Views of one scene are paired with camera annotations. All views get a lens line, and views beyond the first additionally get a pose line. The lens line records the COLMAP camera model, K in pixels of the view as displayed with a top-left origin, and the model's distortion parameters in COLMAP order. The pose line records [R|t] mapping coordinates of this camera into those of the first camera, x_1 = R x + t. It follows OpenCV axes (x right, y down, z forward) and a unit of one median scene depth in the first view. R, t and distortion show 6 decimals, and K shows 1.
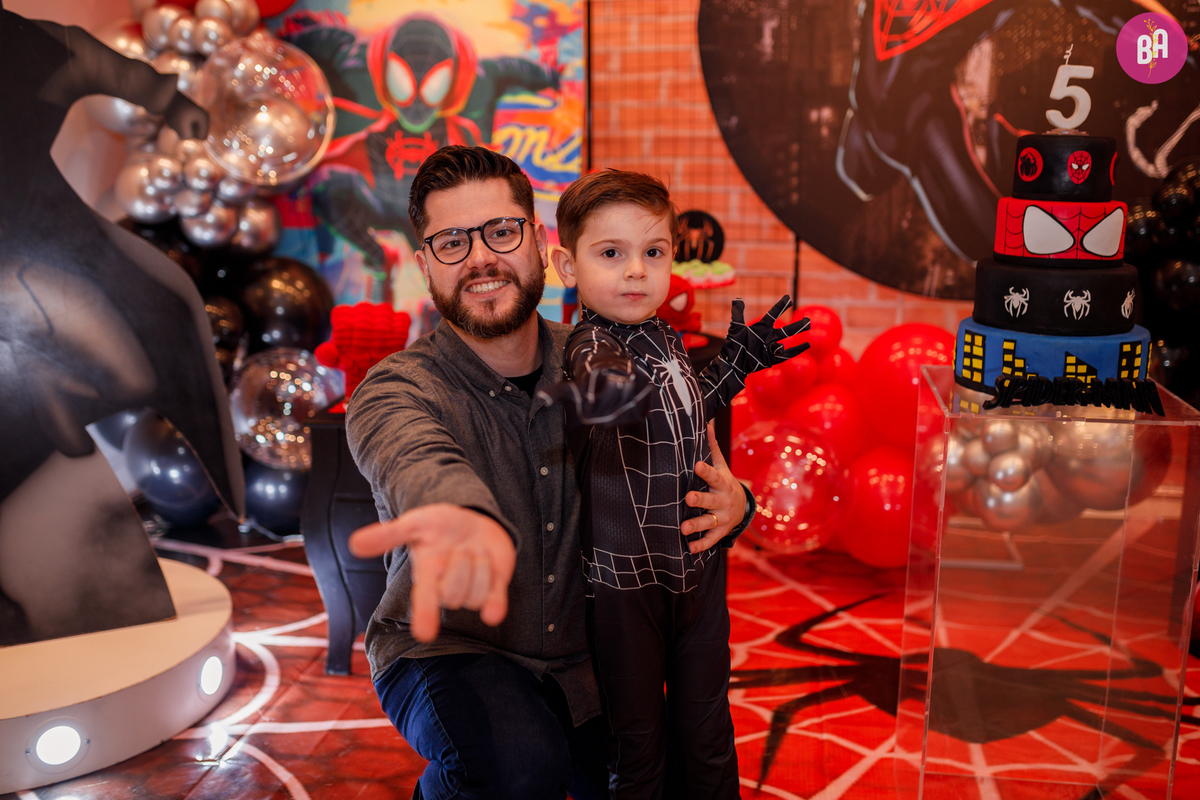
lens RADIAL K [[1213.6, 0, 600.0], [0, 1213.6, 400.0], [0, 0, 1]] dist [-0.073511, 0.119565]
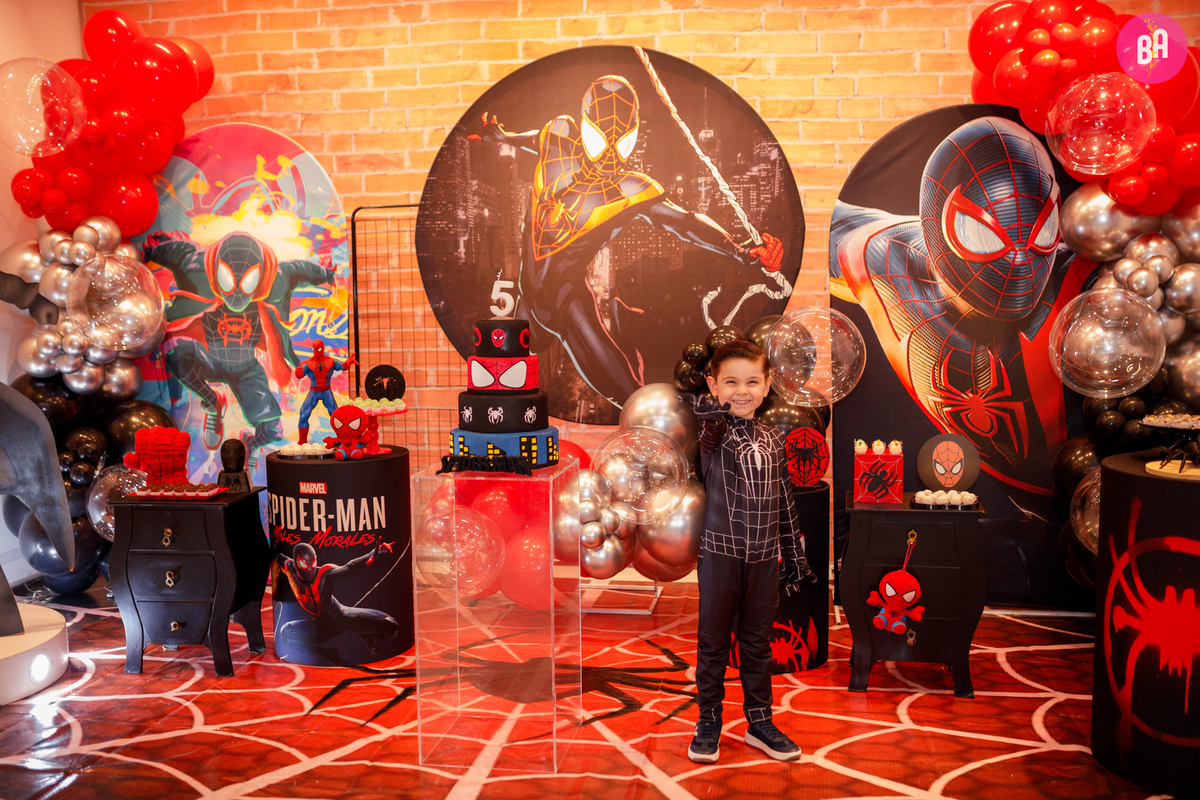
lens RADIAL K [[1185.5, 0, 607.6], [0, 1185.5, 414.6], [0, 0, 1]] dist [-0.069164, 0.103961]
pose [[0.999929, -0.011601, -0.002897, 0.318898], [0.011200, 0.993548, -0.112855, 0.066062], [0.004187, 0.112815, 0.993607, -0.407055]]
